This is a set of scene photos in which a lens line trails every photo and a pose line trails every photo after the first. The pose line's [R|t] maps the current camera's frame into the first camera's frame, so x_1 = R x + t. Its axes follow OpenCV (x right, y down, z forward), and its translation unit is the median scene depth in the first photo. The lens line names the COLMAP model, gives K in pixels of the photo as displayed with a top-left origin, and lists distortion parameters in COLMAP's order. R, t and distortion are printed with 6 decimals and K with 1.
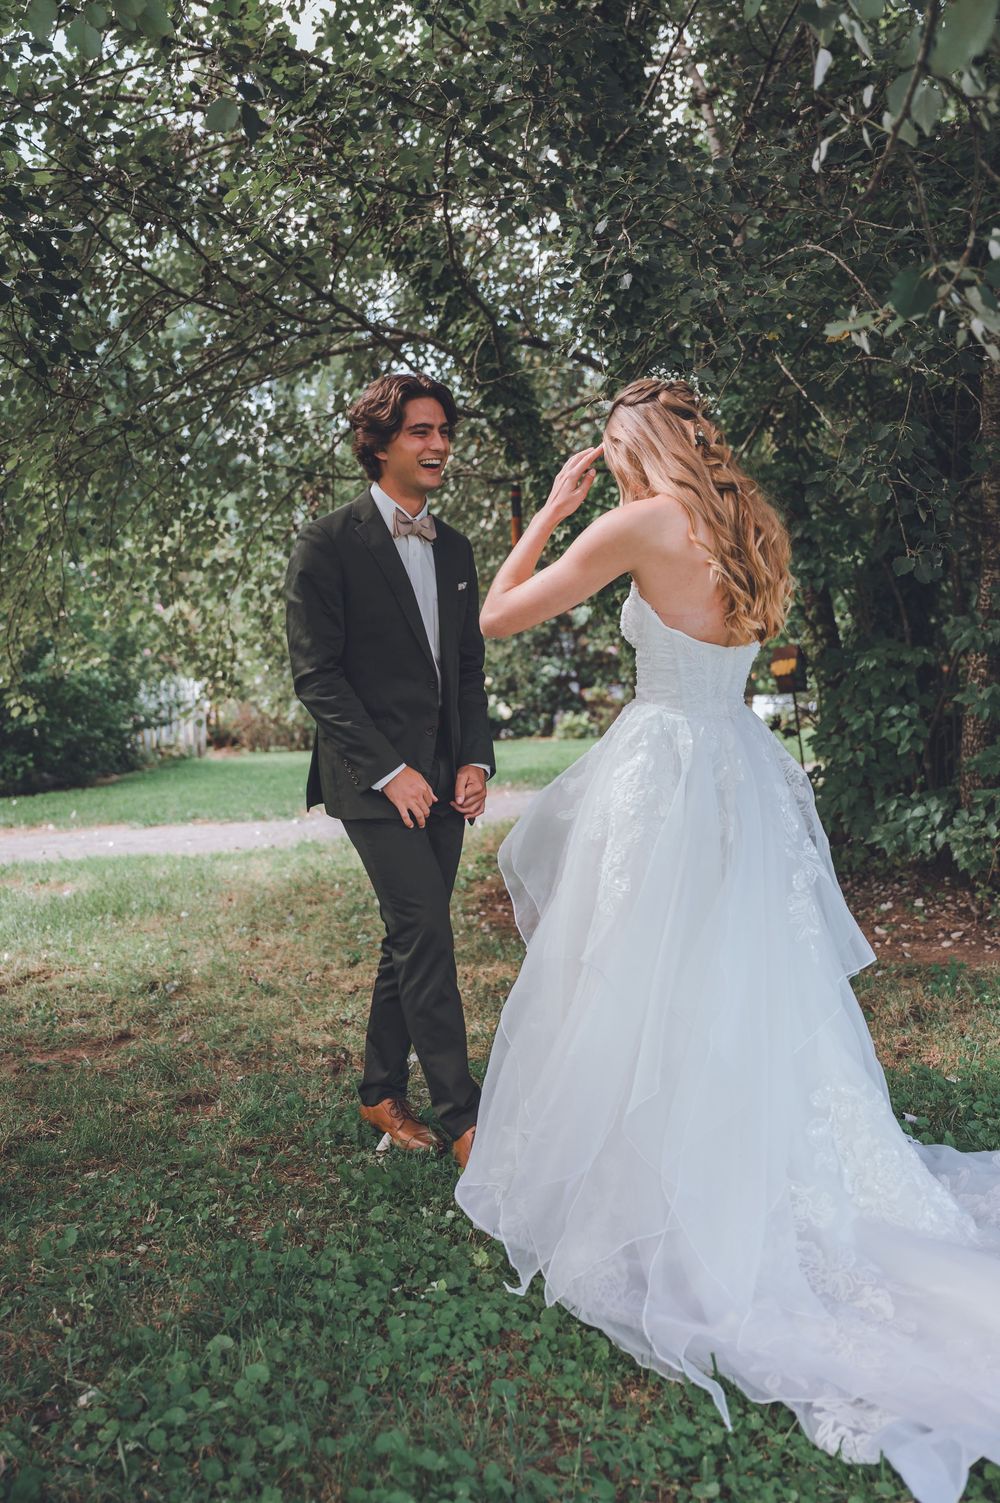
lens RADIAL K [[1451.9, 0, 500.0], [0, 1451.9, 751.5], [0, 0, 1]] dist [0.003889, 0.006904]
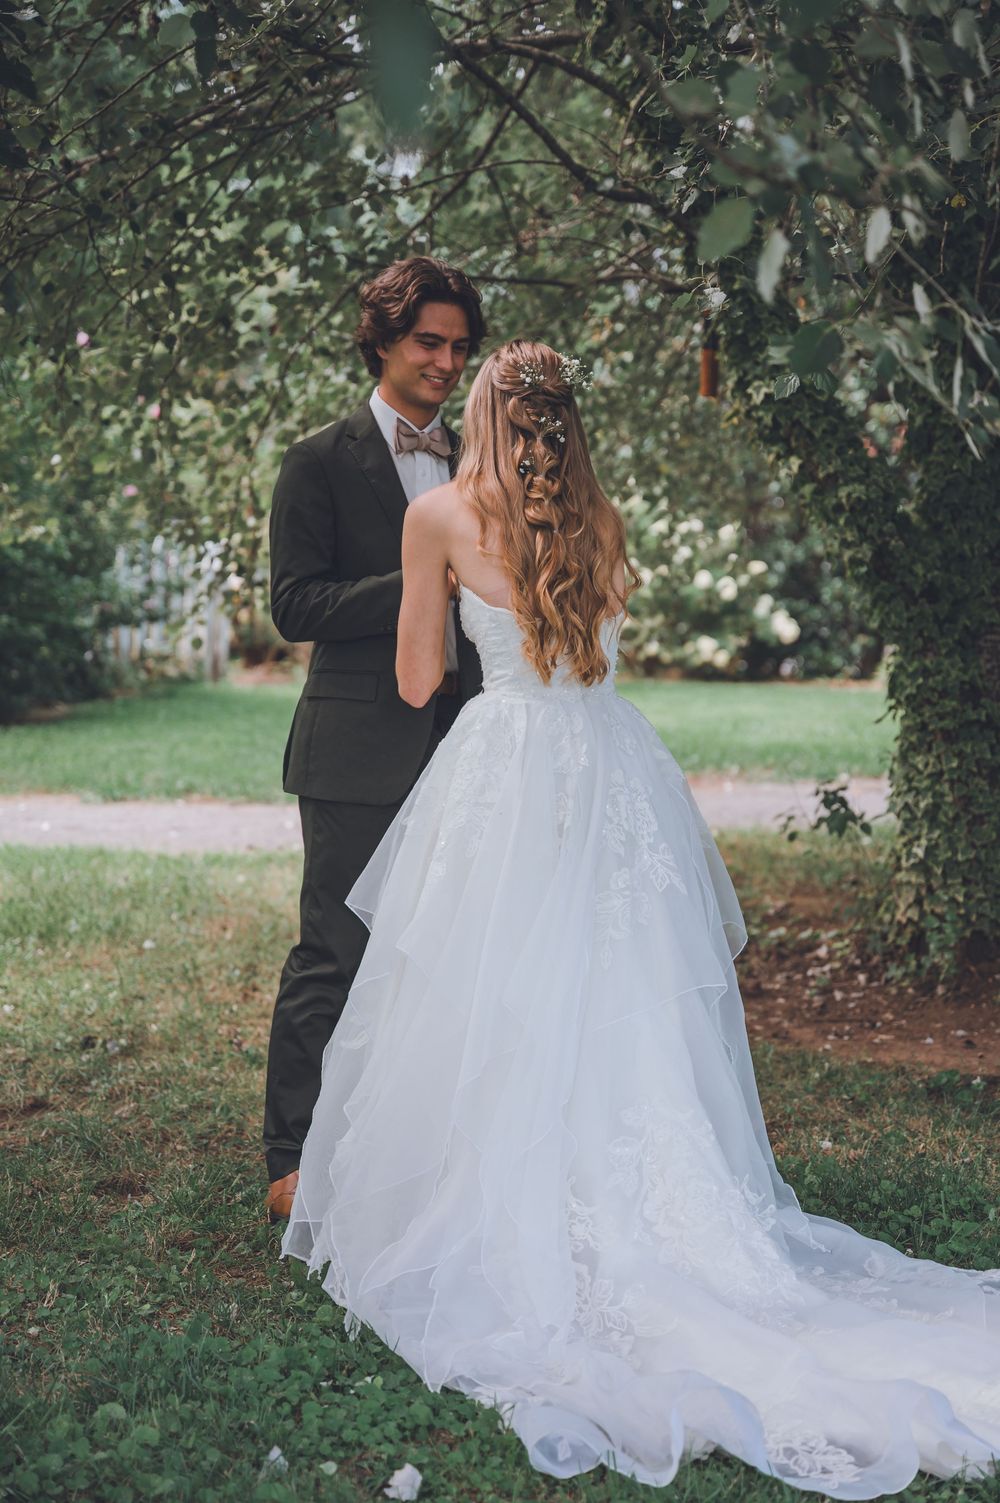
lens RADIAL K [[2709.3, 0, 492.6], [0, 2709.3, 782.1], [0, 0, 1]] dist [0.449379, -0.103190]
pose [[0.992310, 0.069060, -0.102723, 0.044200], [-0.065585, 0.997167, 0.036826, -0.012008], [0.104976, -0.029806, 0.994028, -0.154559]]
